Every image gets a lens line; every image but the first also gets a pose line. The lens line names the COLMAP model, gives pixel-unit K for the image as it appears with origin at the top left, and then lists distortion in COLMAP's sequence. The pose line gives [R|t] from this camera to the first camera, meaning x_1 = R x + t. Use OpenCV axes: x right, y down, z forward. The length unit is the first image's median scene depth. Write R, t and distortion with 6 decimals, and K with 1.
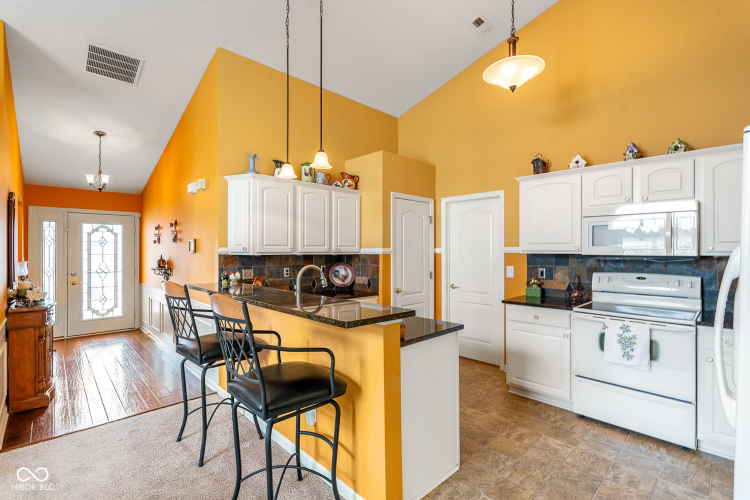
lens RADIAL K [[354.0, 0, 369.5], [0, 354.0, 248.5], [0, 0, 1]] dist [0.006088, 0.000452]
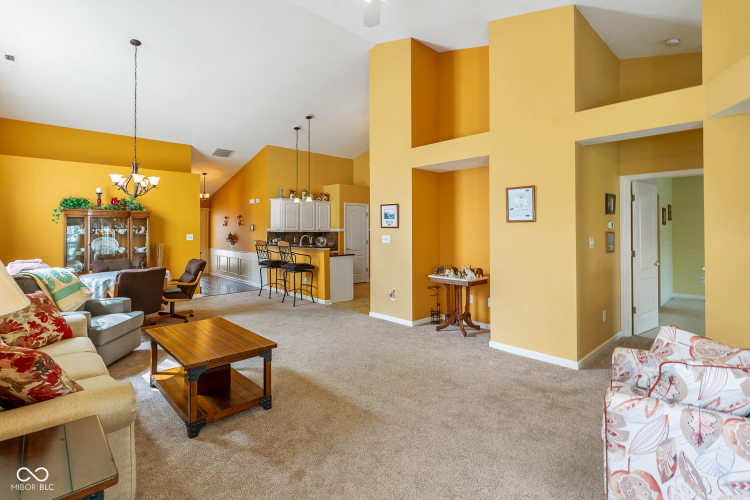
lens RADIAL K [[354.0, 0, 383.8], [0, 354.0, 225.6], [0, 0, 1]] dist [0.006088, 0.000452]
pose [[0.999298, 0.000826, 0.037467, 0.215172], [-0.000694, 0.999994, -0.003527, -0.012315], [-0.037469, 0.003499, 0.999292, -1.120583]]
